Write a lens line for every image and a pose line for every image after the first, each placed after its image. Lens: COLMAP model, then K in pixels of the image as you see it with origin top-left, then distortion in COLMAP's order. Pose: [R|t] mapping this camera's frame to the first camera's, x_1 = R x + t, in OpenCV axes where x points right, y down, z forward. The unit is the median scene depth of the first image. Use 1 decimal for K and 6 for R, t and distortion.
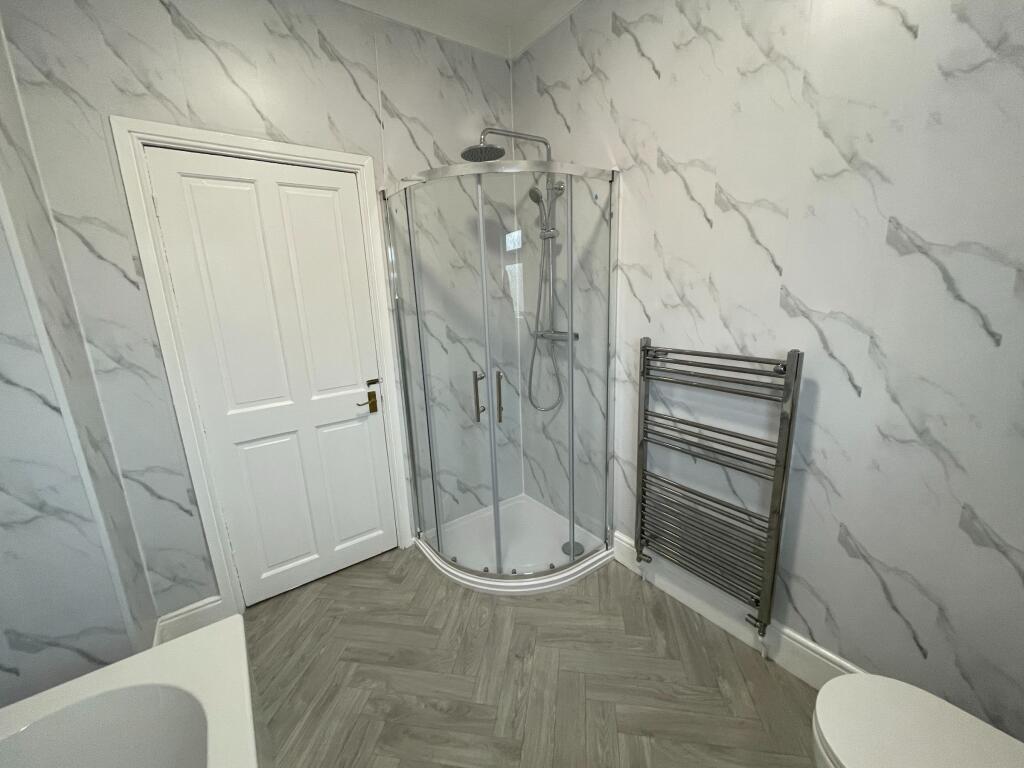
lens RADIAL K [[411.7, 0, 512.0], [0, 411.7, 384.0], [0, 0, 1]] dist [-0.002010, -0.000148]
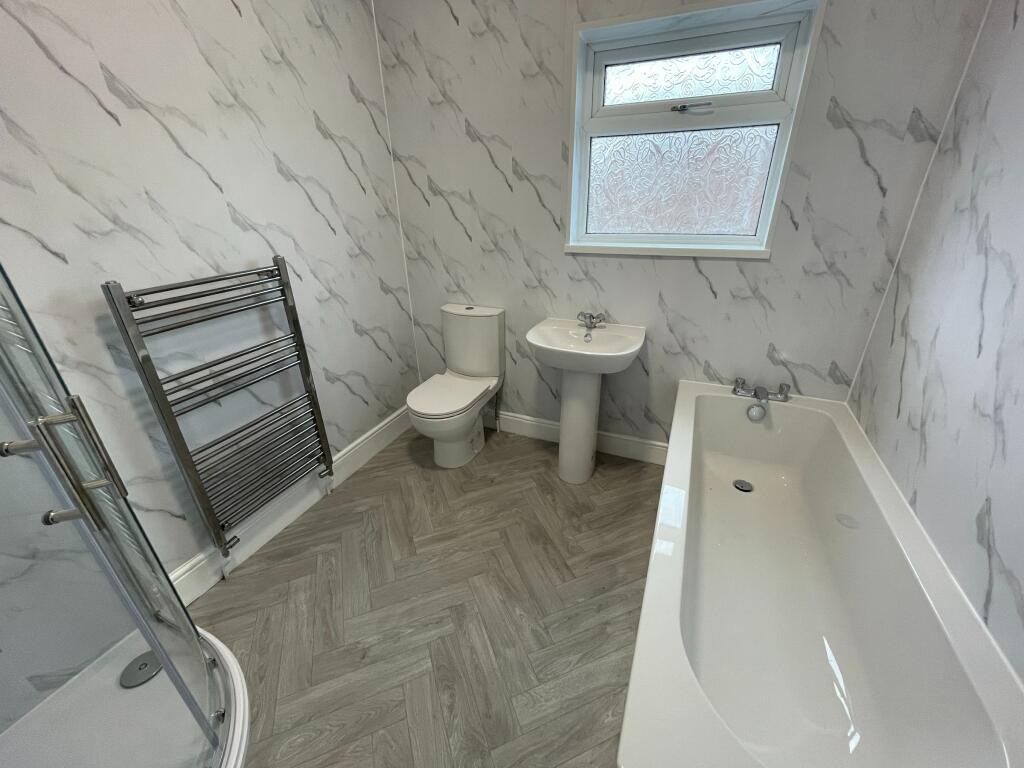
lens RADIAL K [[411.7, 0, 512.0], [0, 411.7, 384.0], [0, 0, 1]] dist [-0.002010, -0.000148]
pose [[-0.514895, -0.313072, 0.798041, -0.659795], [0.235525, 0.843440, 0.482843, -0.152182], [-0.824264, 0.436572, -0.360547, 0.827506]]
